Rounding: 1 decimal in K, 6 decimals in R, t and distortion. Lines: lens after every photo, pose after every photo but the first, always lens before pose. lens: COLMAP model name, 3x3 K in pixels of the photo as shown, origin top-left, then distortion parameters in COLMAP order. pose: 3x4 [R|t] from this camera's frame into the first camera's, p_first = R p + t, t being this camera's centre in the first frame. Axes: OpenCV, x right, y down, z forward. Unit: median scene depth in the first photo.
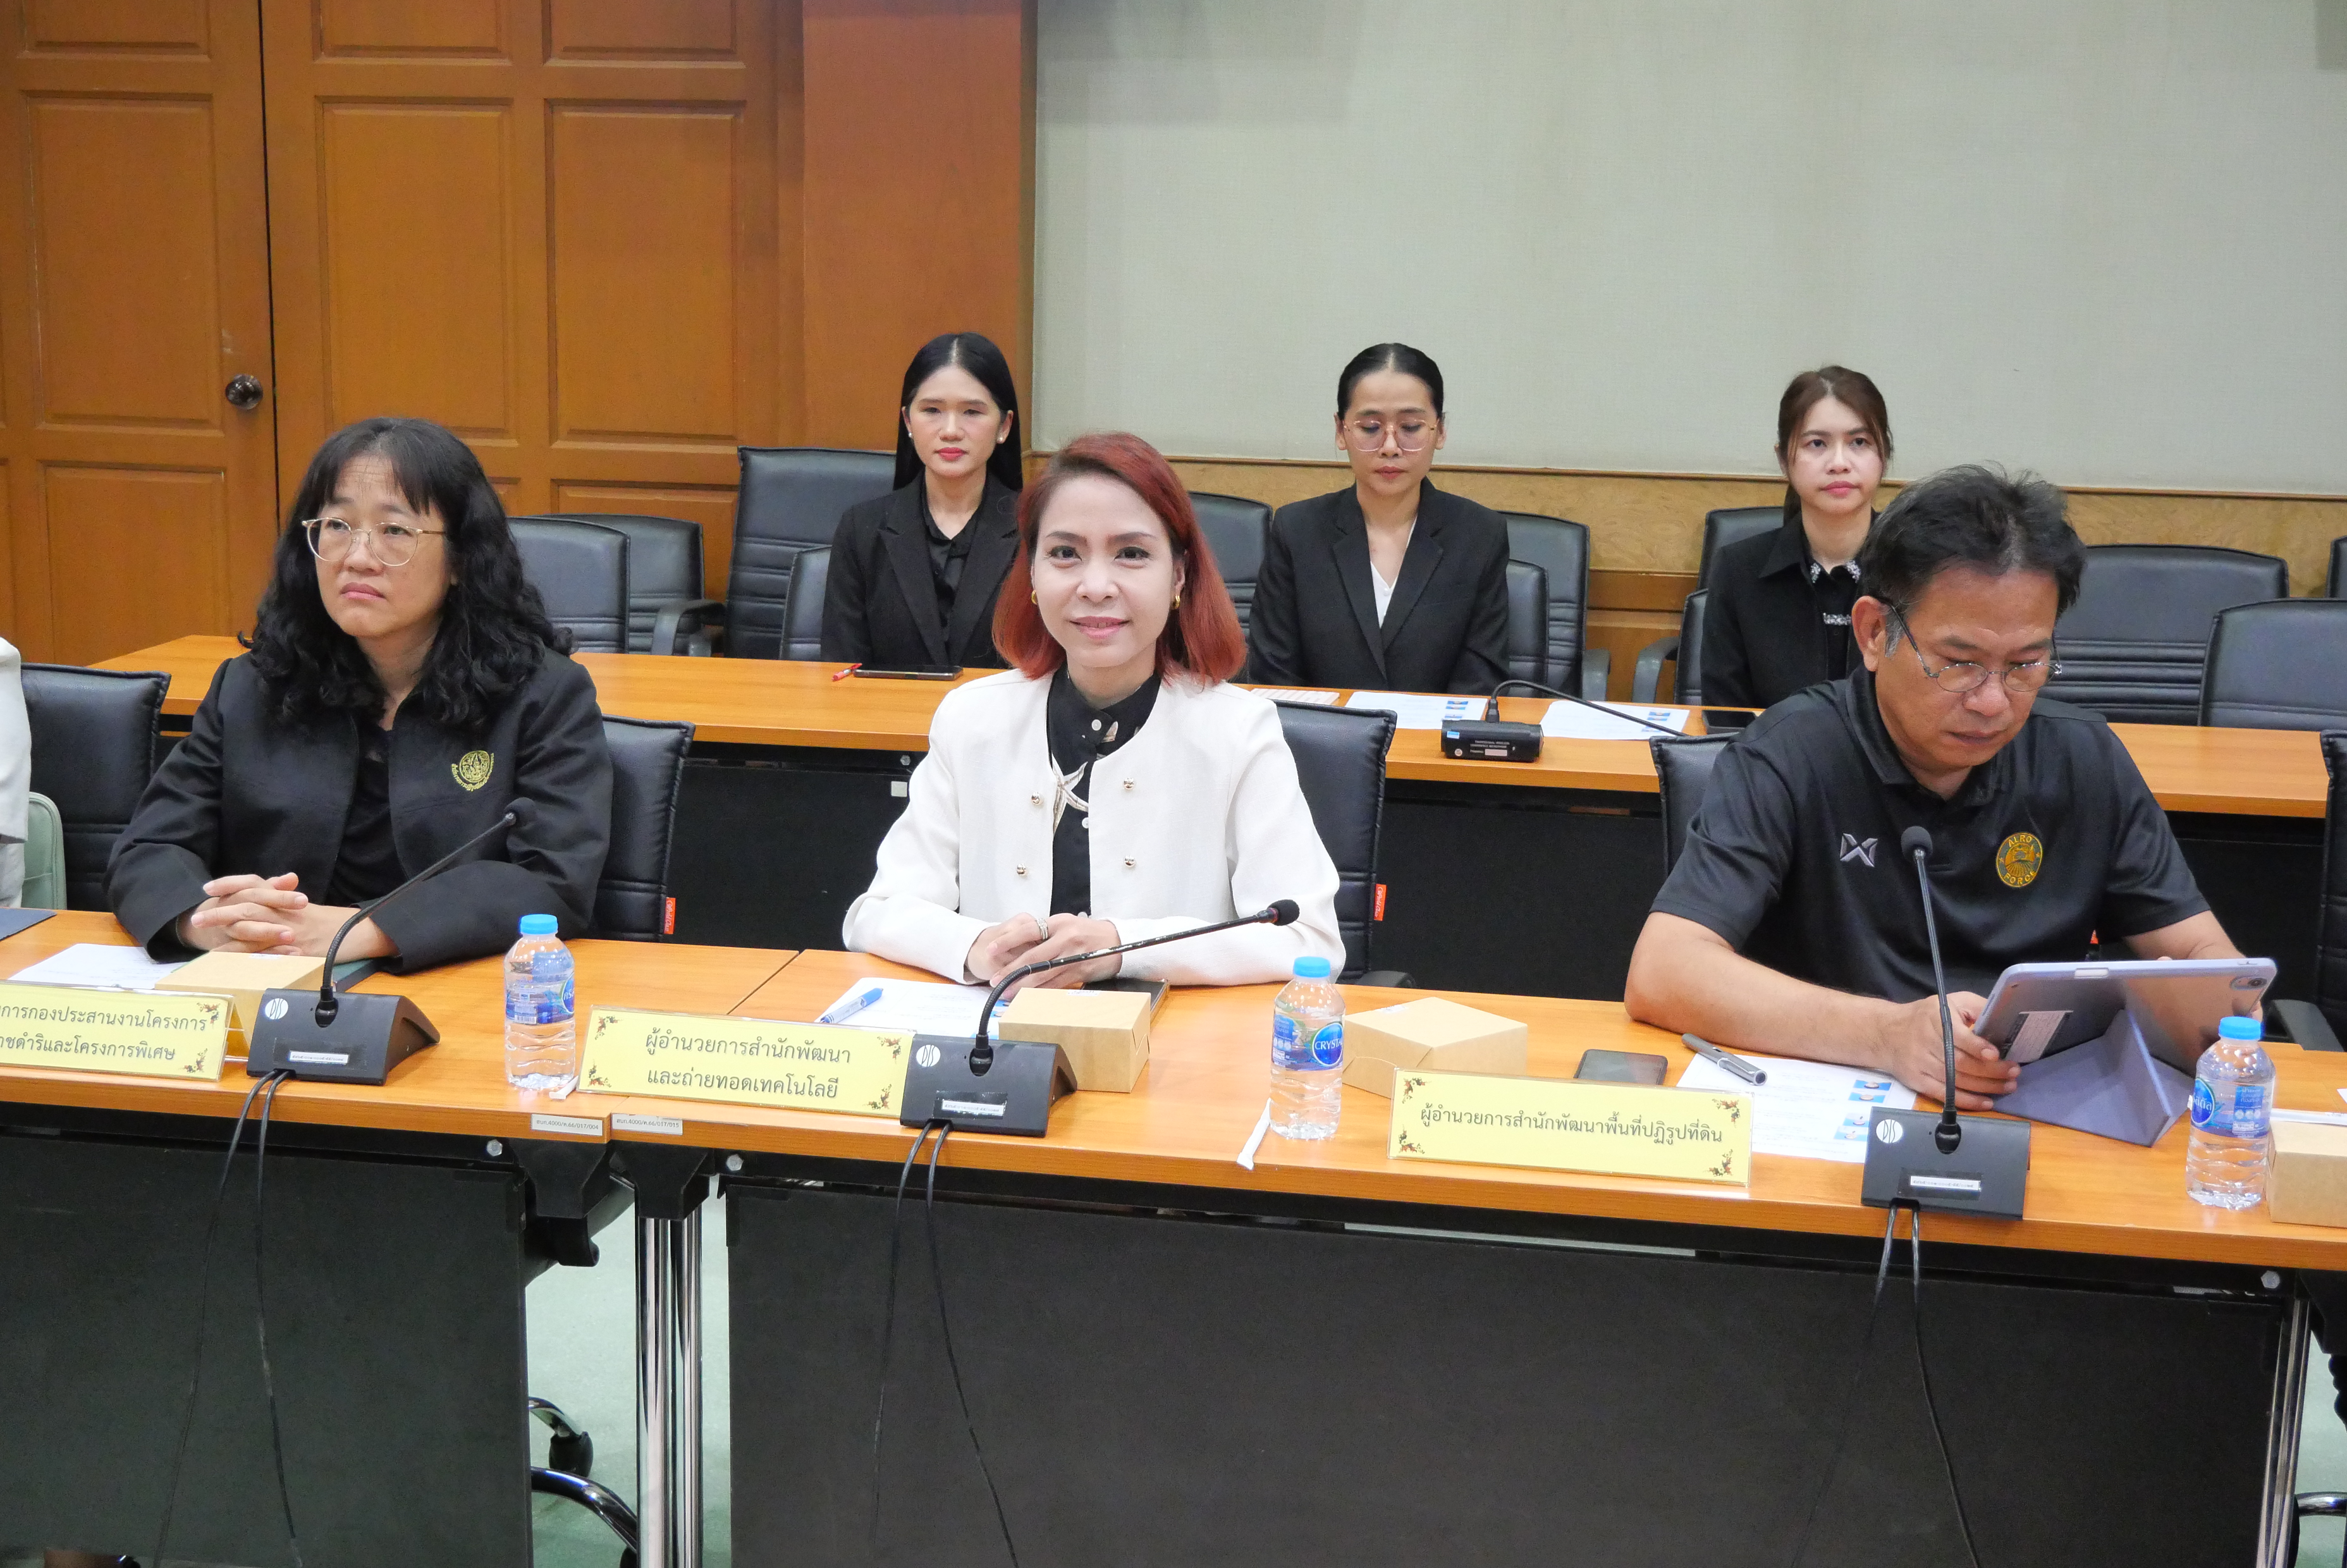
lens RADIAL K [[3304.8, 0, 1163.1], [0, 3304.8, 790.9], [0, 0, 1]] dist [0.033869, 0.049170]
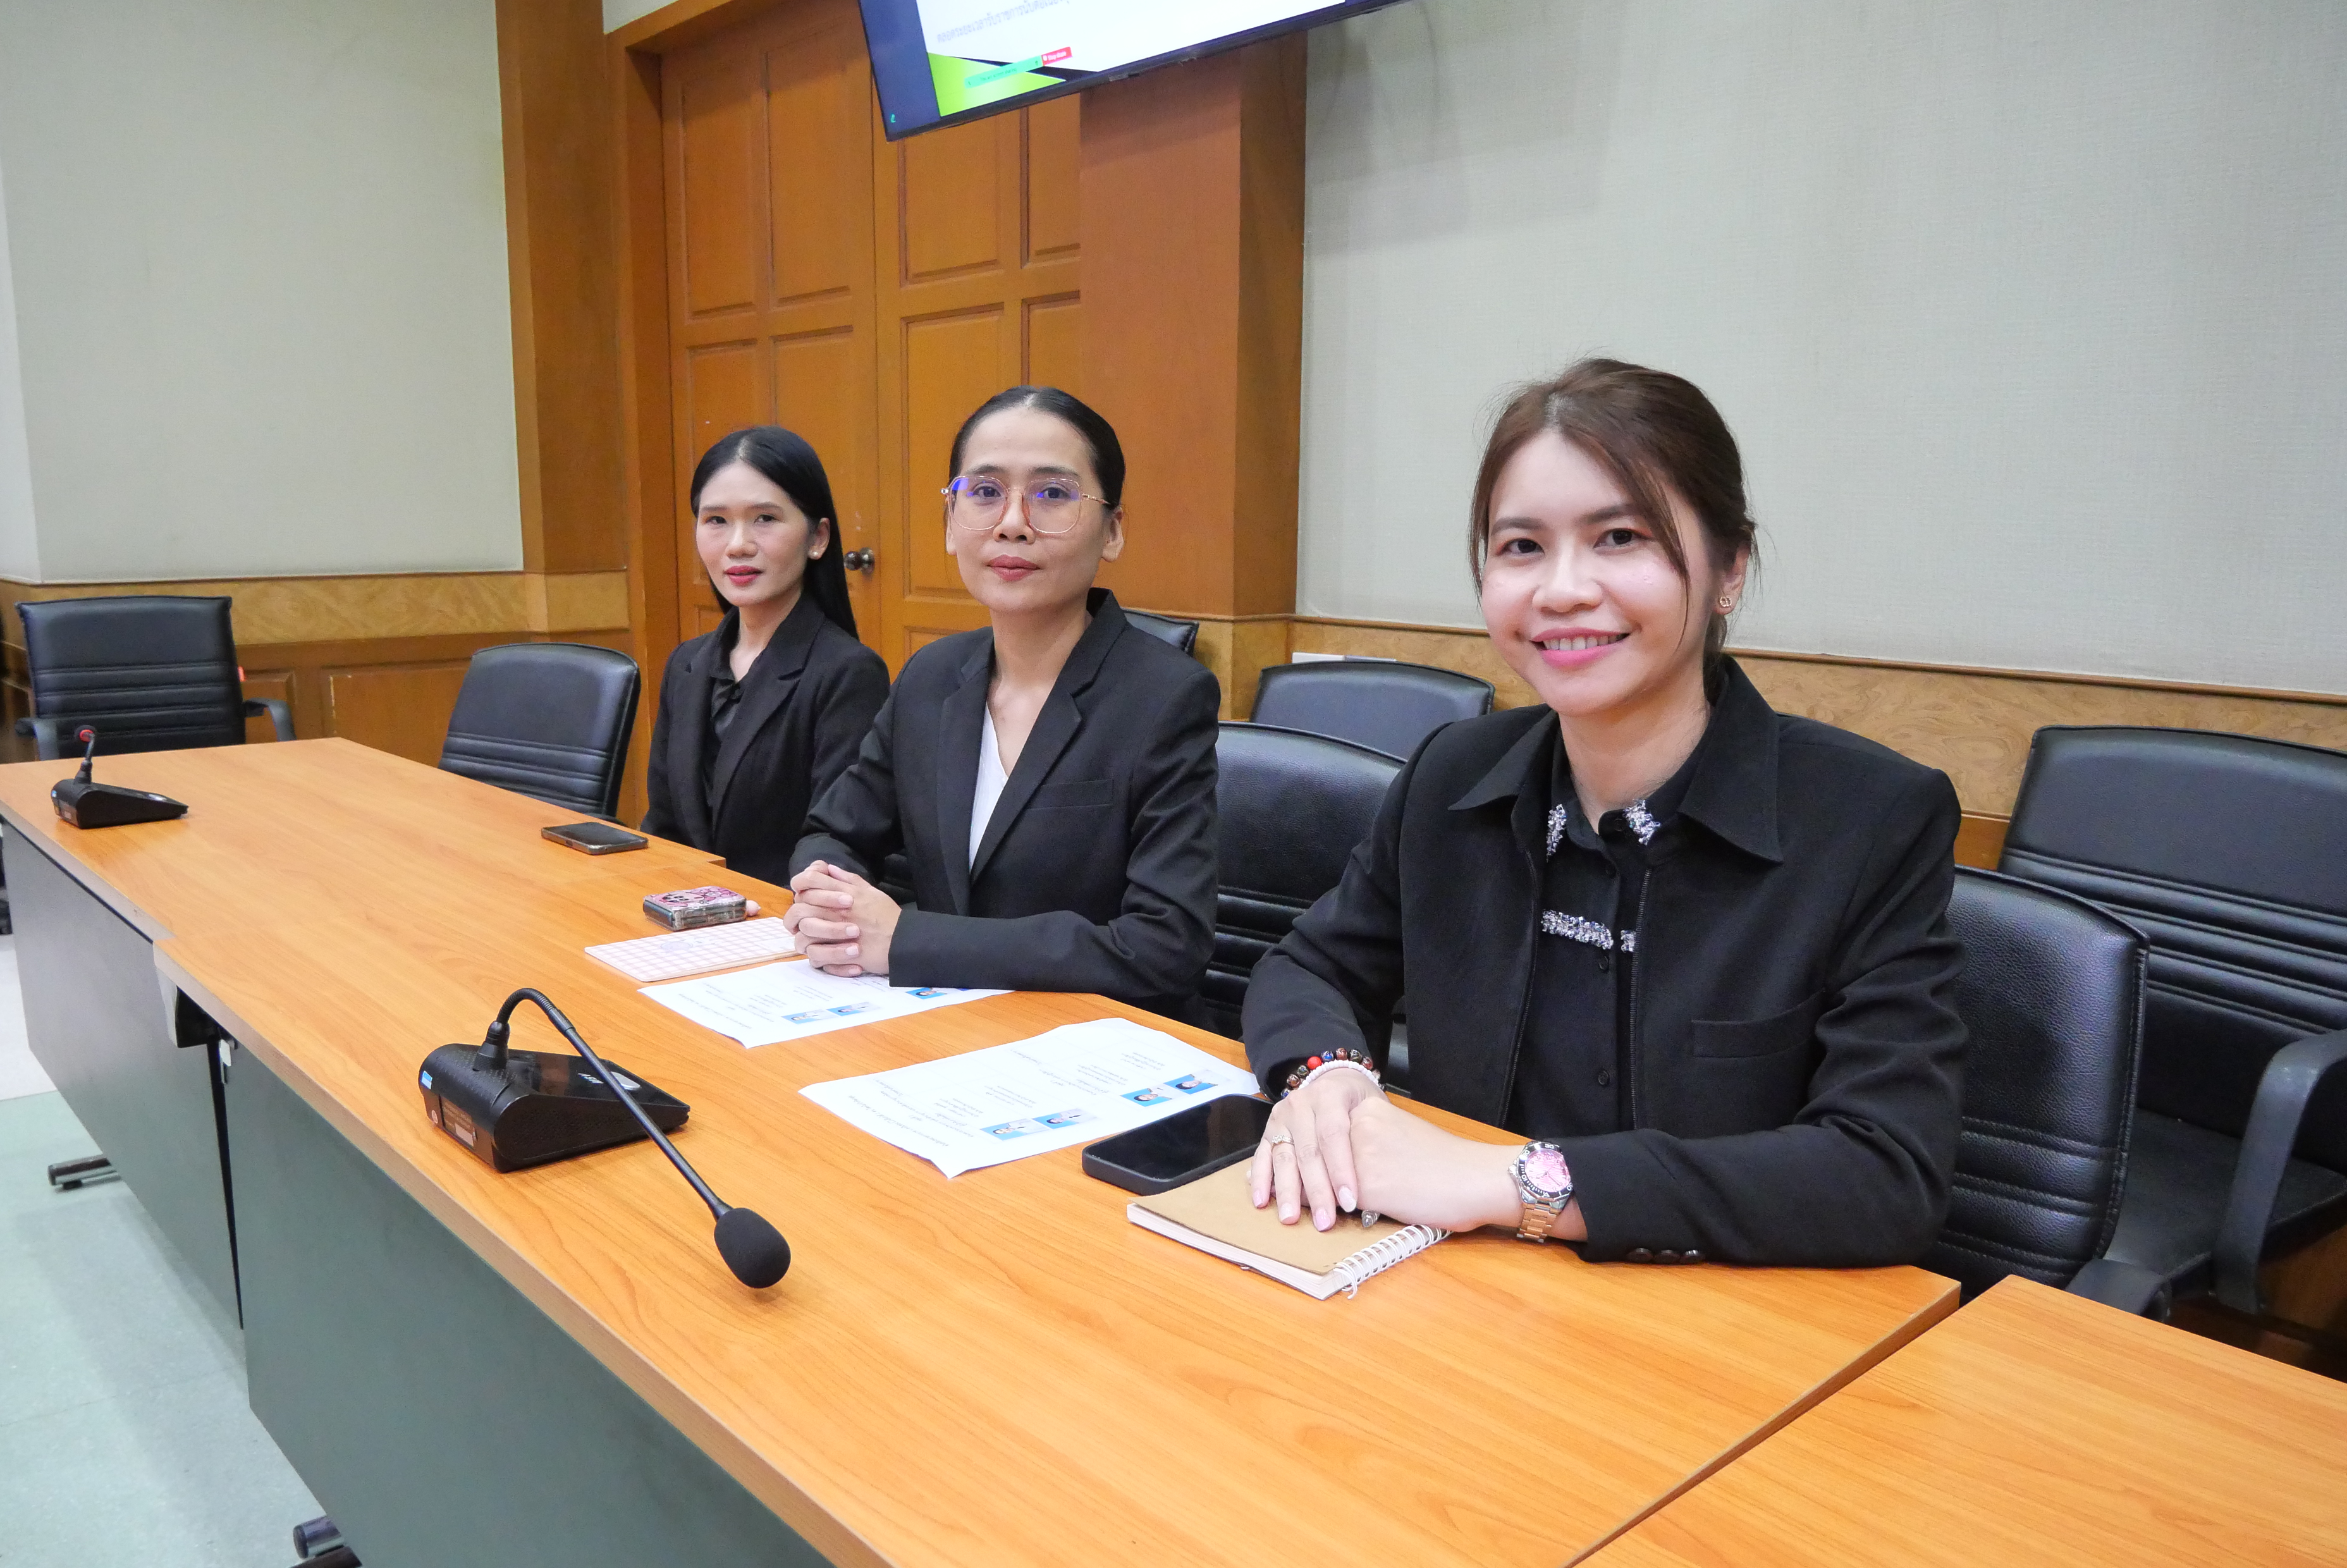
lens RADIAL K [[1726.3, 0, 1172.7], [0, 1726.3, 785.0], [0, 0, 1]] dist [-0.033763, -0.003821]
pose [[0.790964, 0.086549, -0.605711, 0.399891], [-0.114556, 0.993387, -0.007649, -0.084803], [0.601044, 0.075438, 0.795648, 1.048105]]
